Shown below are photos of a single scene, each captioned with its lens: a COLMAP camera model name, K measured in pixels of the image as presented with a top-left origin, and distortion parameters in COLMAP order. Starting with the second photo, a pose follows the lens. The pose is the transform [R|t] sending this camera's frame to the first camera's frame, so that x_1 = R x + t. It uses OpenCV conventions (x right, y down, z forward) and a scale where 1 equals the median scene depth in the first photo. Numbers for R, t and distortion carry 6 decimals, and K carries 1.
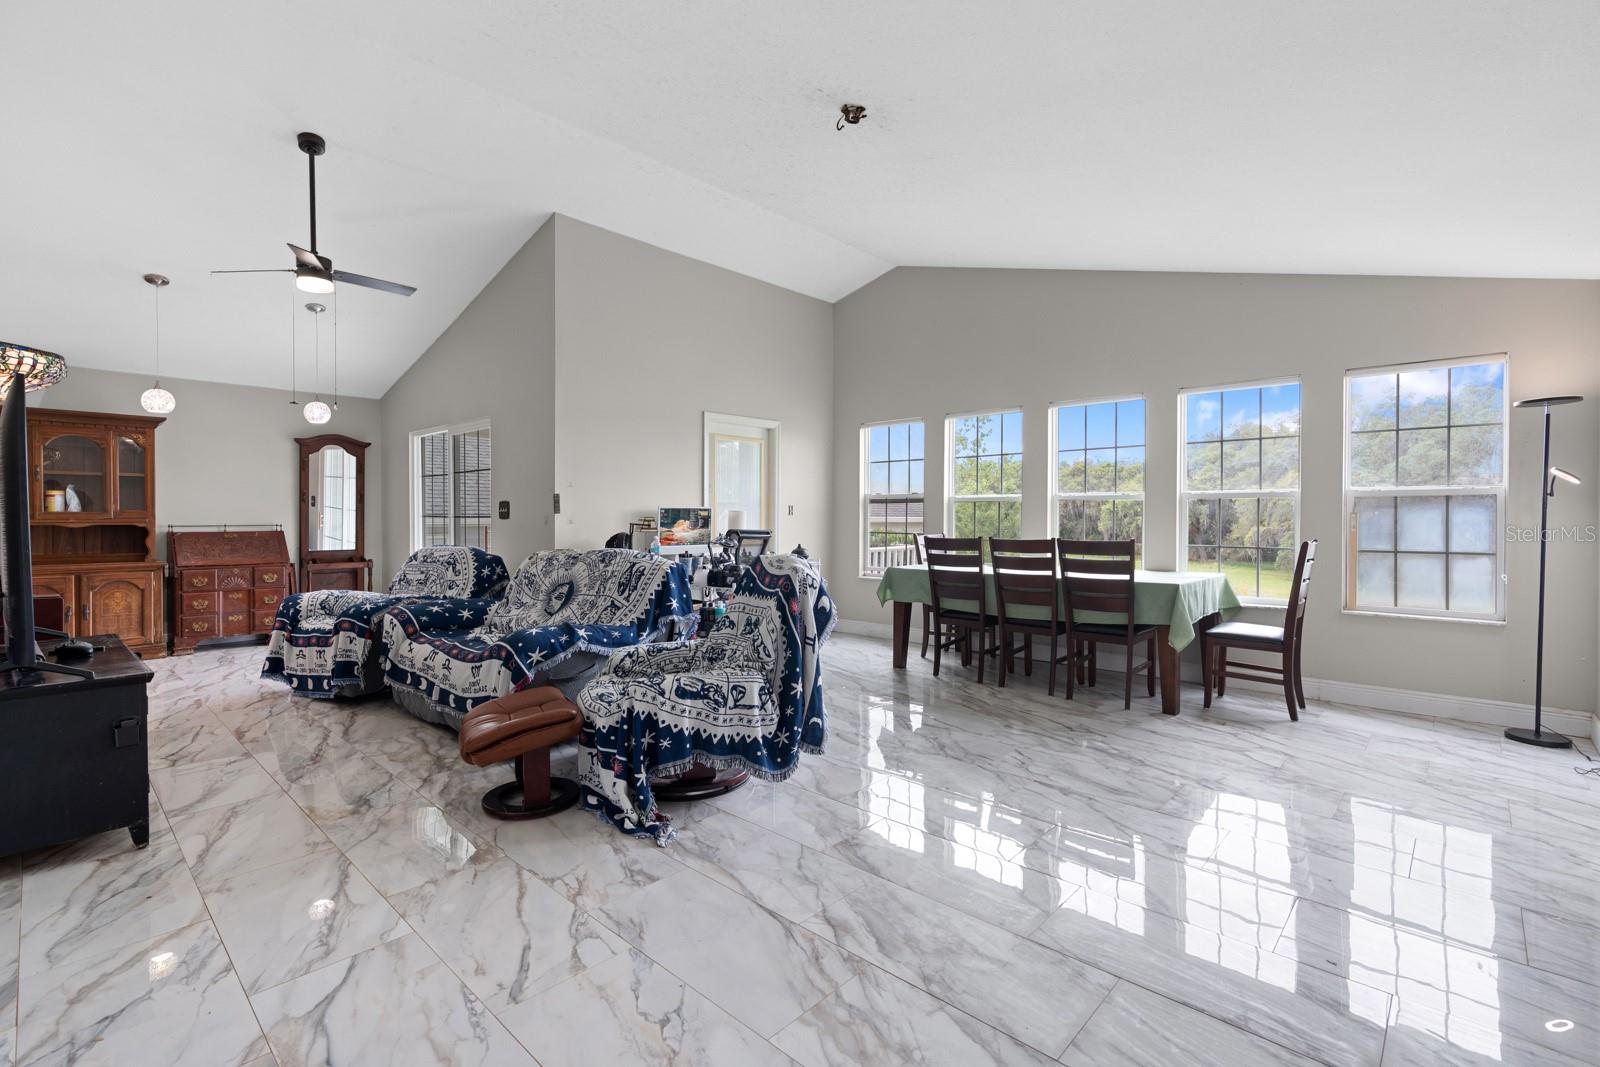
lens RADIAL K [[717.5, 0, 799.4], [0, 717.5, 526.4], [0, 0, 1]] dist [-0.005148, 0.000650]
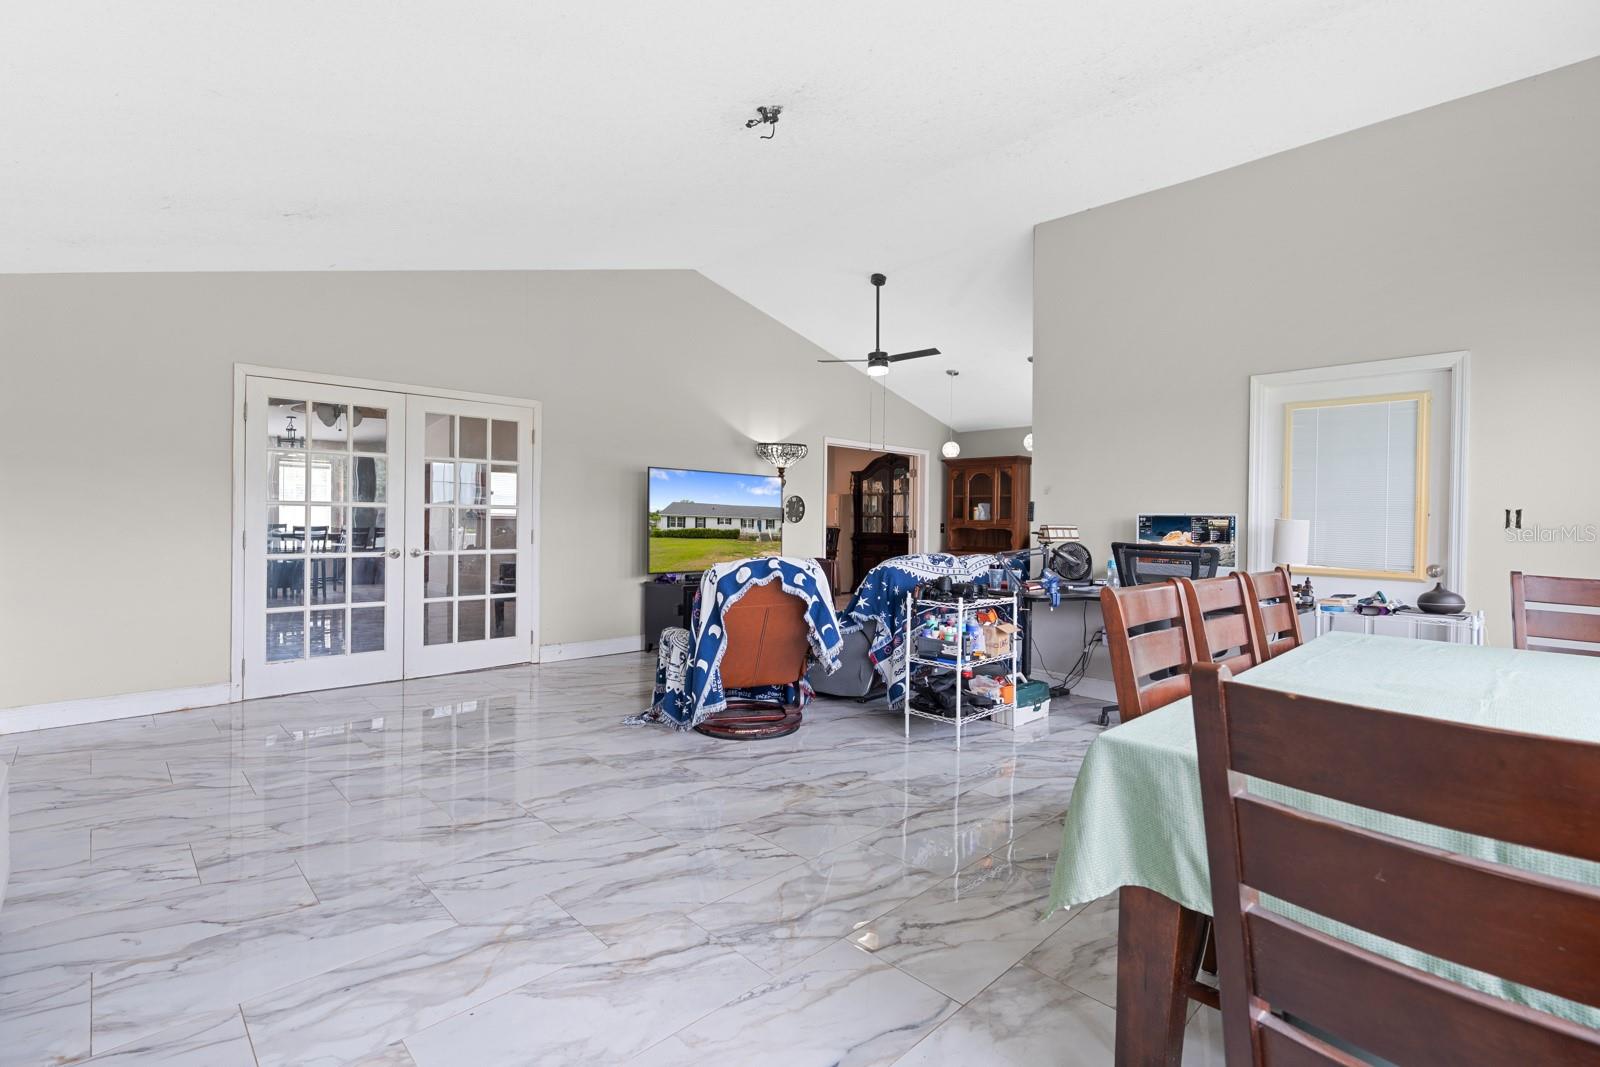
lens RADIAL K [[725.4, 0, 794.7], [0, 725.4, 523.3], [0, 0, 1]] dist [-0.006580, 0.001651]
pose [[-0.040712, 0.005183, -0.999157, 0.902971], [-0.028636, 0.999570, 0.006352, -0.014911], [0.998760, 0.028871, -0.040546, 0.913460]]
